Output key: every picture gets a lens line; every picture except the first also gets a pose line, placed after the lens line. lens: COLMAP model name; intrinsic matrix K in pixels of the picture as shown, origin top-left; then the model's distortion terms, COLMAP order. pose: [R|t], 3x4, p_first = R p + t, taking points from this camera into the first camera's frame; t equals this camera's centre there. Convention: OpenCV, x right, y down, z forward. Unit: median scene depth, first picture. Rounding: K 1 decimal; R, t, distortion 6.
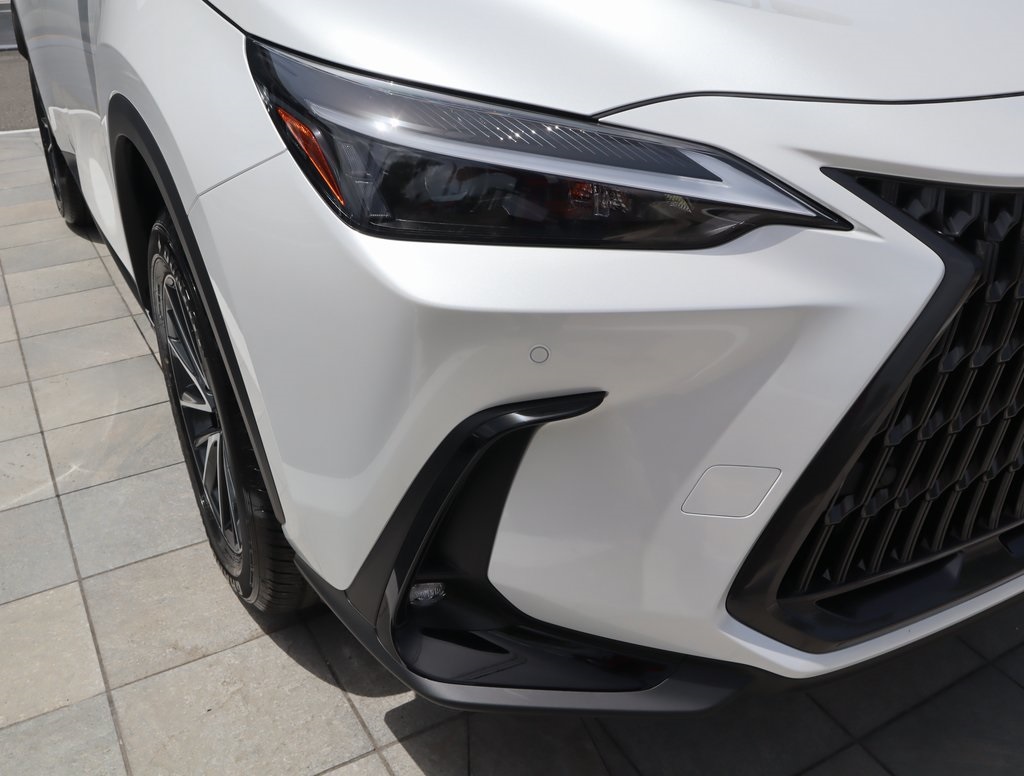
lens RADIAL K [[935.9, 0, 512.0], [0, 935.9, 388.0], [0, 0, 1]] dist [-0.065978, 0.010653]
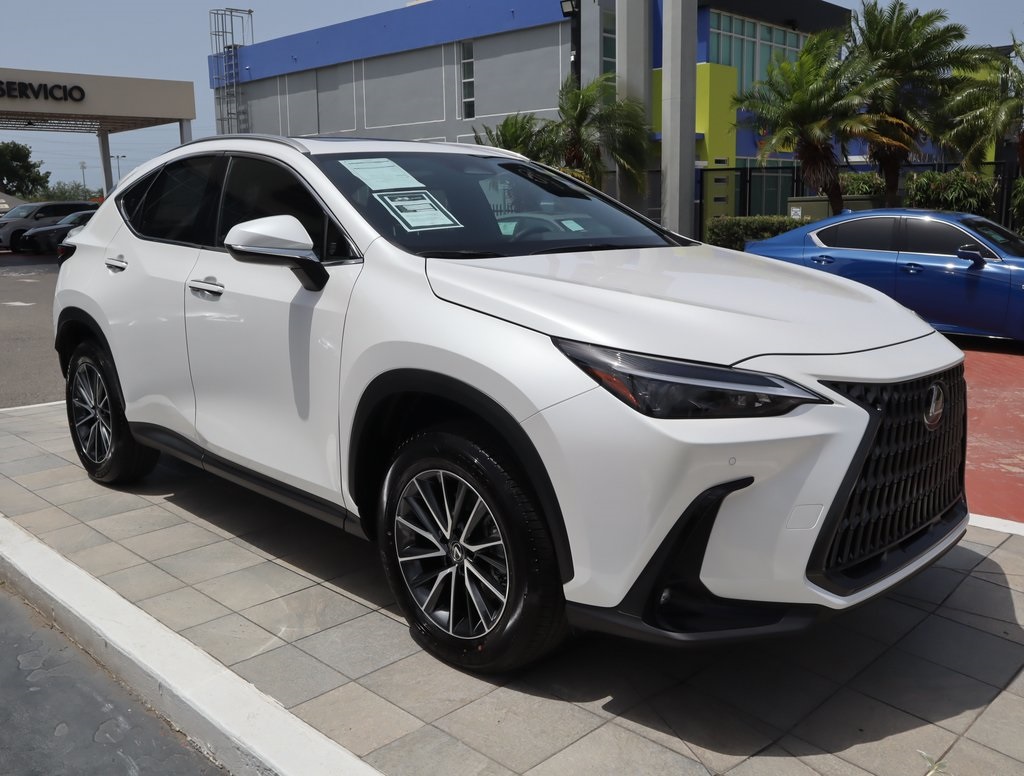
lens RADIAL K [[935.9, 0, 512.0], [0, 935.9, 388.0], [0, 0, 1]] dist [-0.065978, 0.010653]
pose [[0.967393, -0.053768, 0.247507, -1.043479], [0.119909, 0.957982, -0.260561, 0.323857], [-0.223098, 0.281743, 0.933192, -1.106895]]
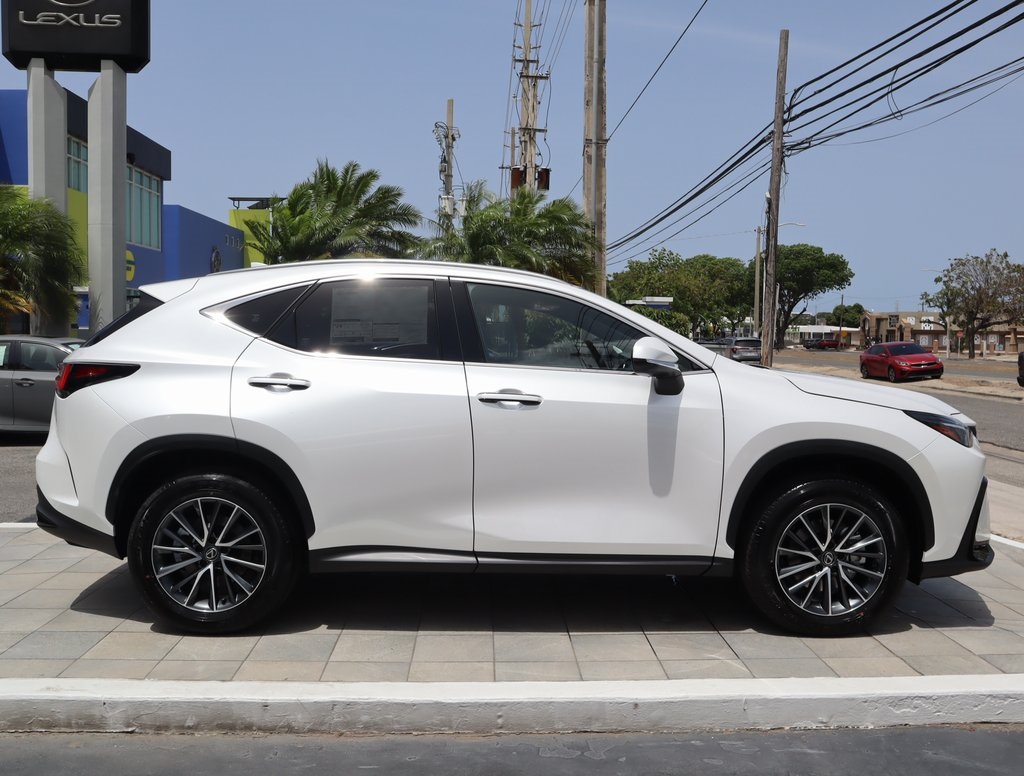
lens RADIAL K [[935.9, 0, 512.0], [0, 935.9, 388.0], [0, 0, 1]] dist [-0.065978, 0.010653]
pose [[0.485452, -0.040598, 0.873320, -4.888429], [0.385732, 0.906383, -0.172281, -0.488663], [-0.784568, 0.420502, 0.455665, 0.574049]]
